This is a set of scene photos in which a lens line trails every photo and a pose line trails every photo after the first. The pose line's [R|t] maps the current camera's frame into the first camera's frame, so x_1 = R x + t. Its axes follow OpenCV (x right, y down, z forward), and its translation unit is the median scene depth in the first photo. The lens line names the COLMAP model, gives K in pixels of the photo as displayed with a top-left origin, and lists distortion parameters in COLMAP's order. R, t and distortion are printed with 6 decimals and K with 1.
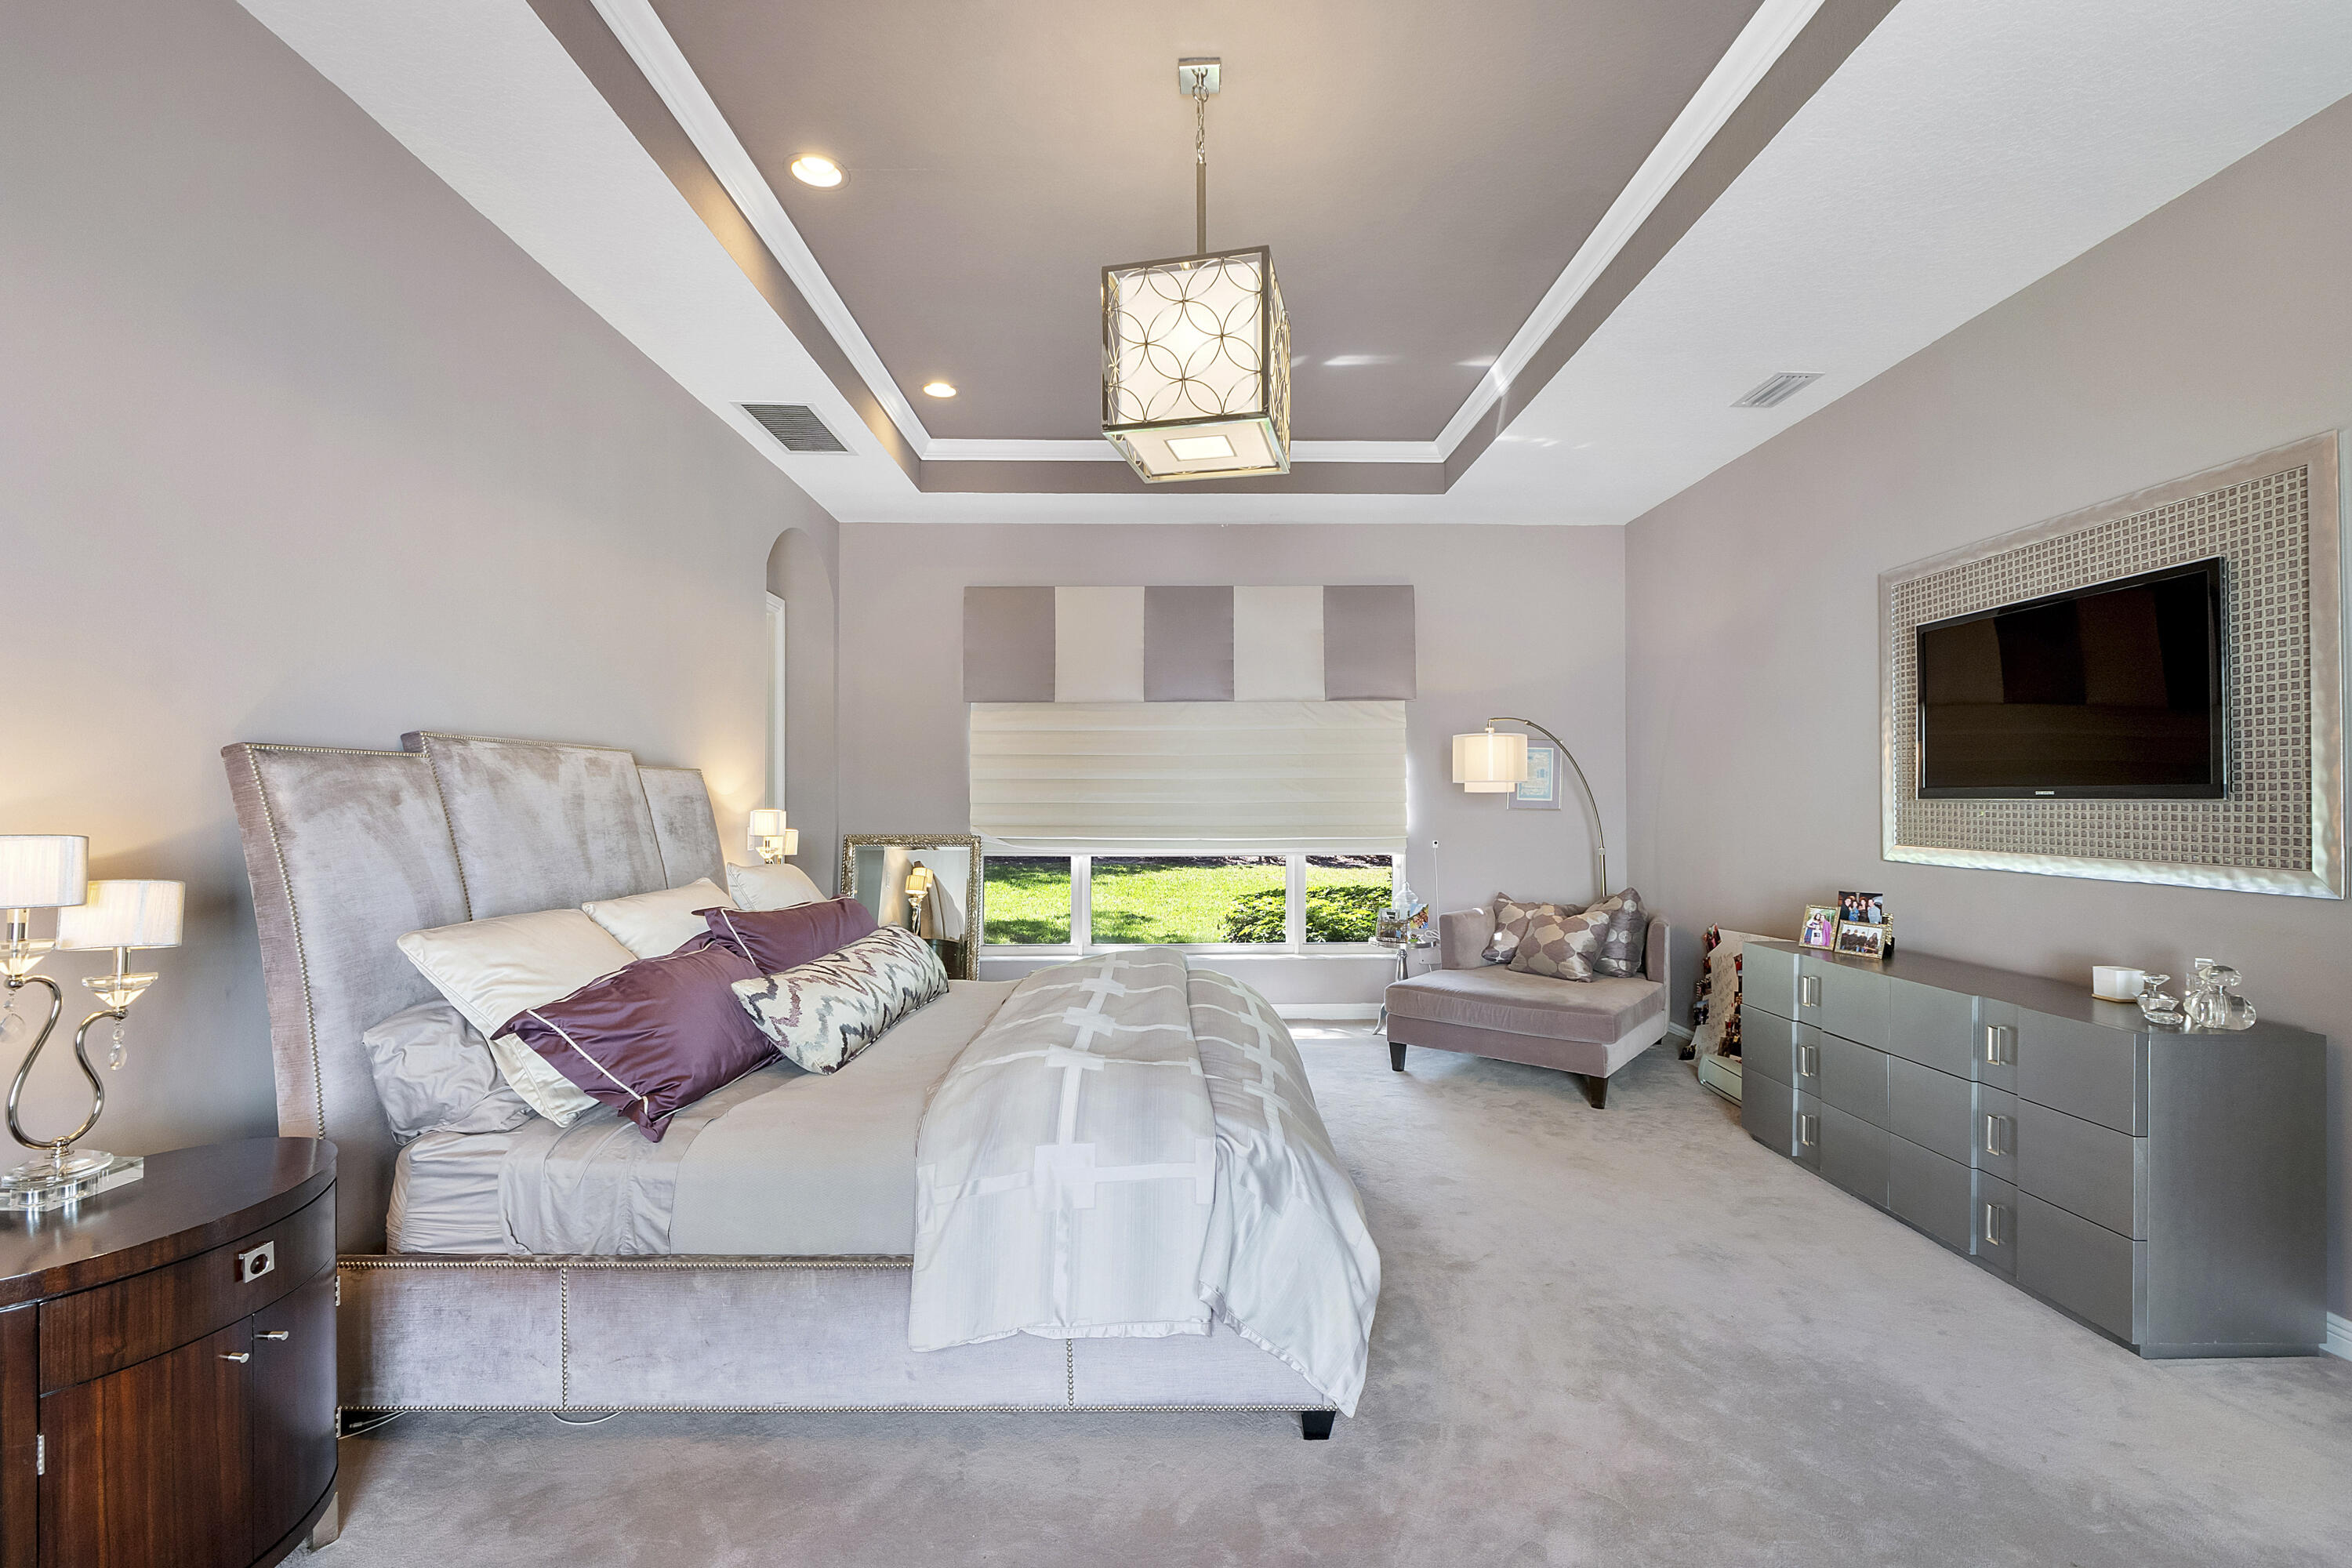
lens RADIAL K [[1003.6, 0, 1175.9], [0, 1003.6, 790.3], [0, 0, 1]] dist [-0.008391, -0.000240]
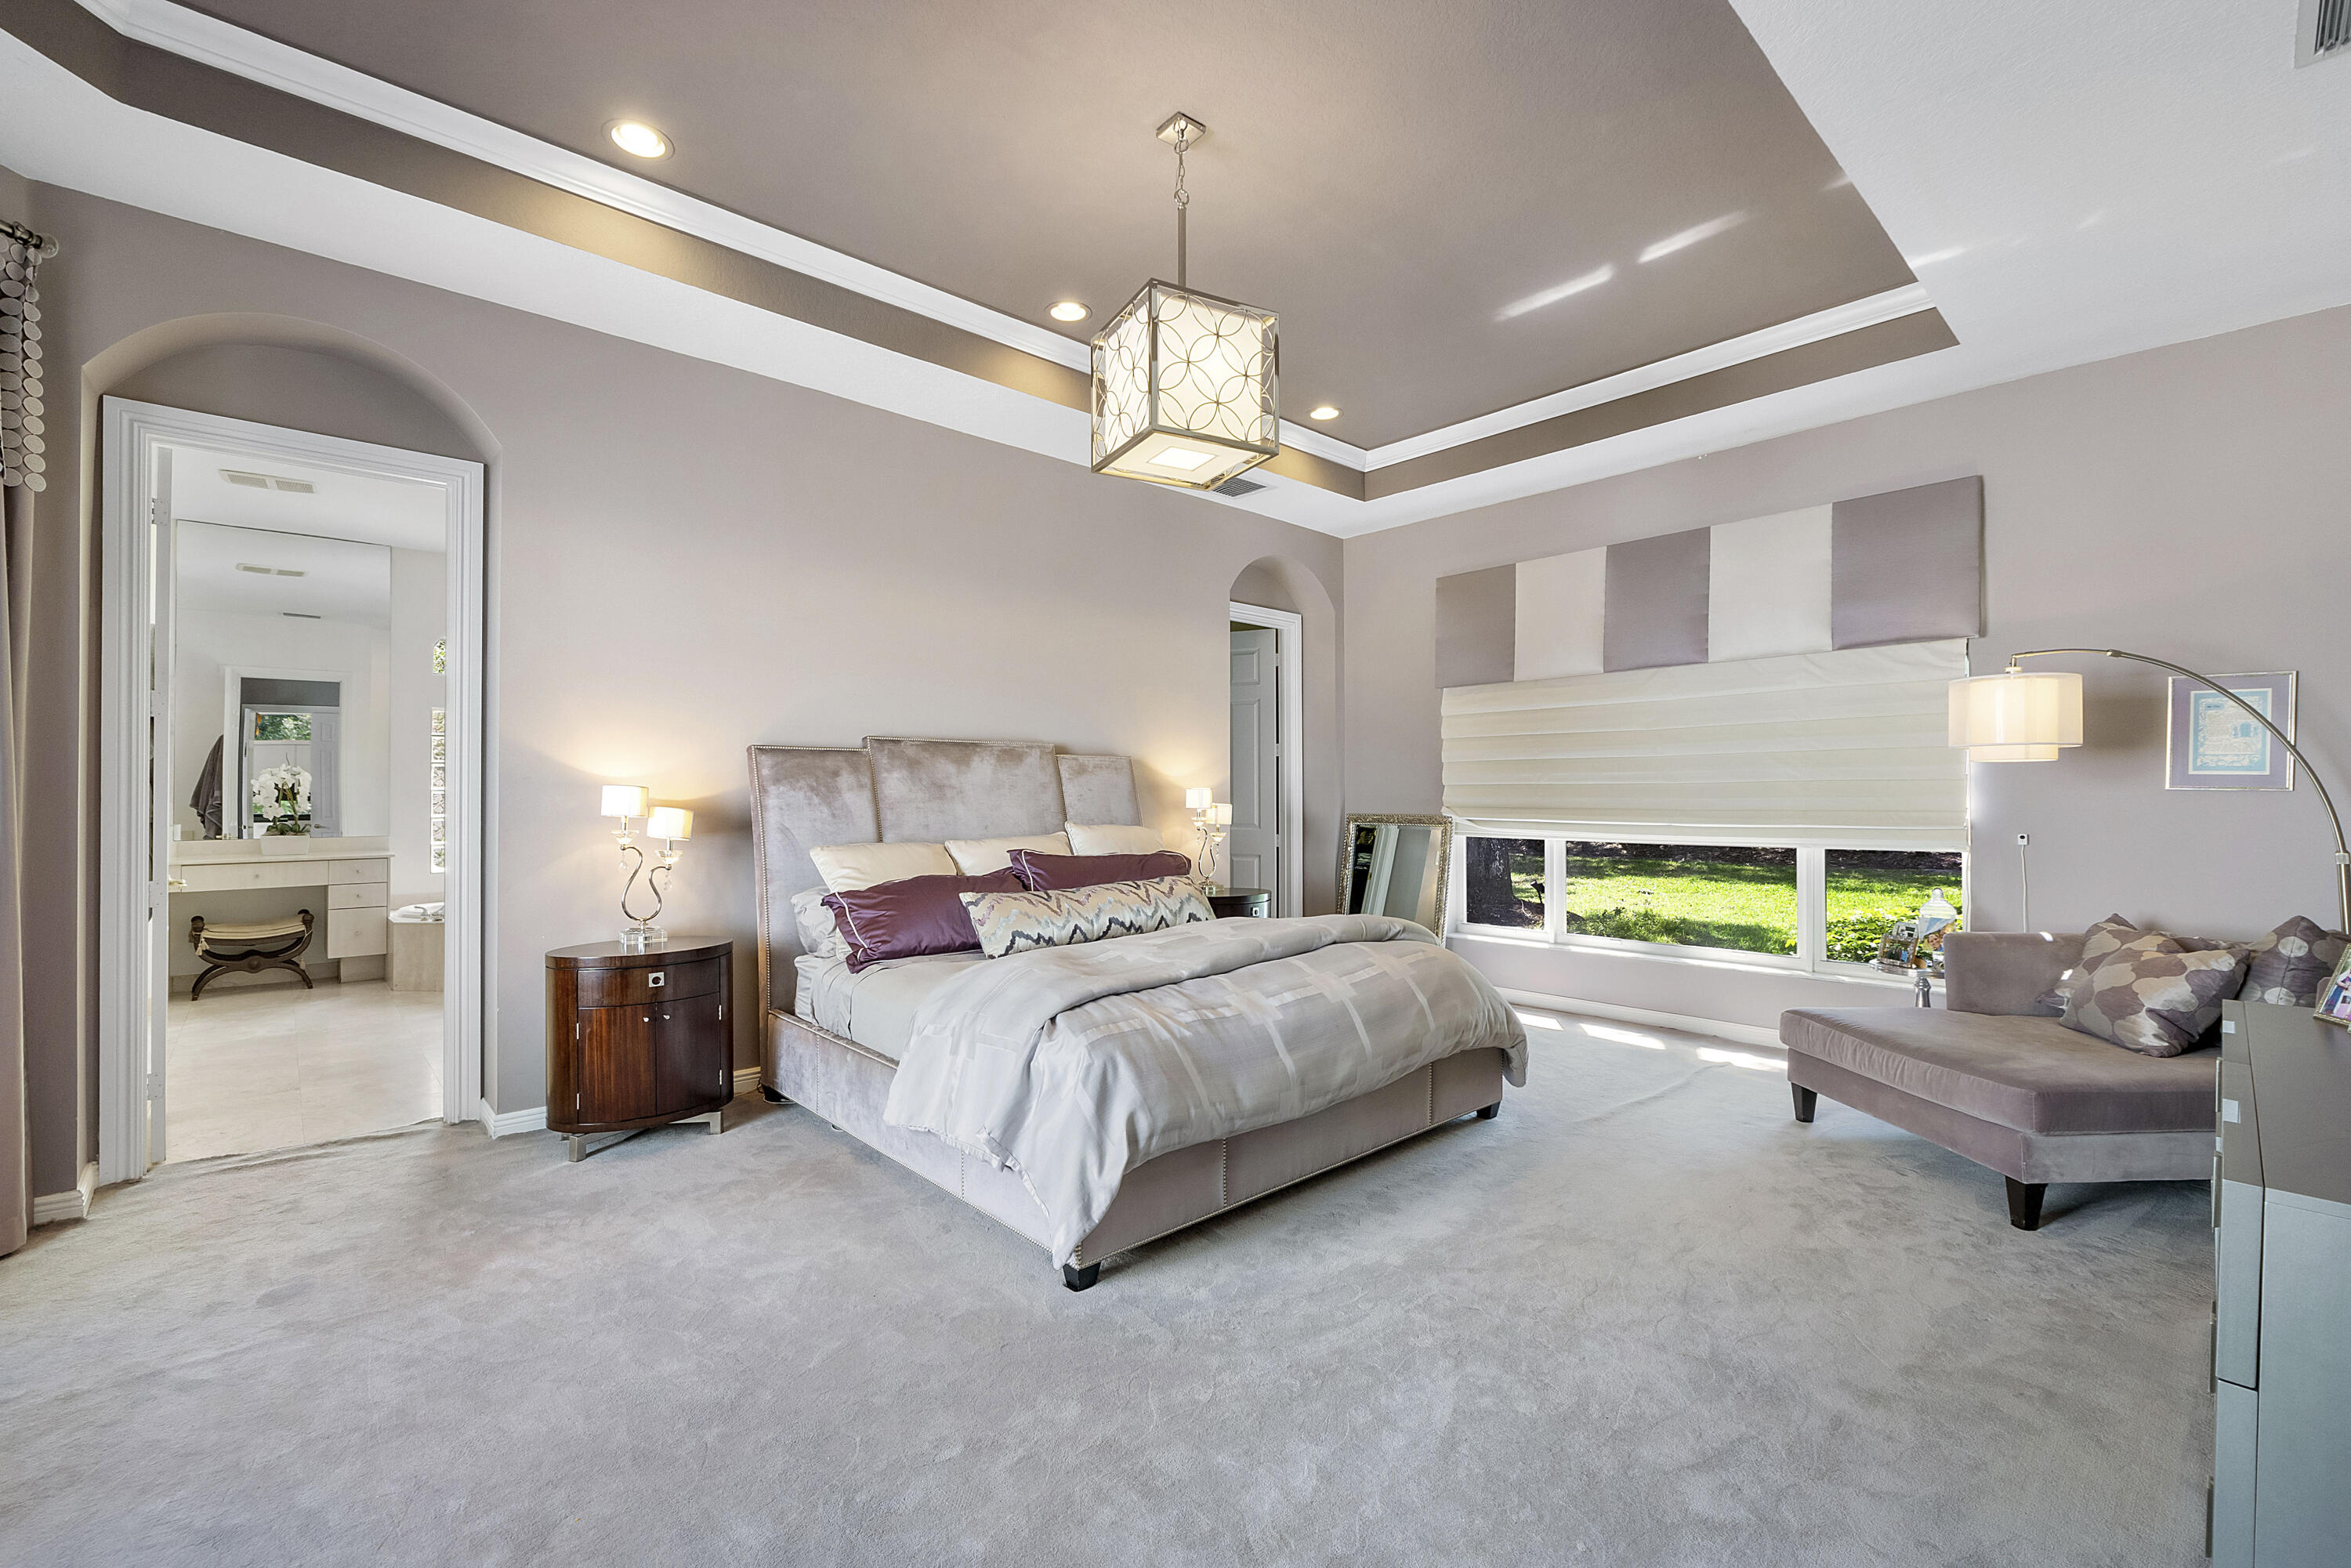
lens RADIAL K [[1003.2, 0, 1175.4], [0, 1003.2, 790.3], [0, 0, 1]] dist [-0.008391, -0.000240]
pose [[0.667684, -0.002415, -0.744441, 0.478758], [0.005379, 0.999984, 0.001581, 0.019185], [0.744425, -0.005060, 0.667687, 0.122604]]
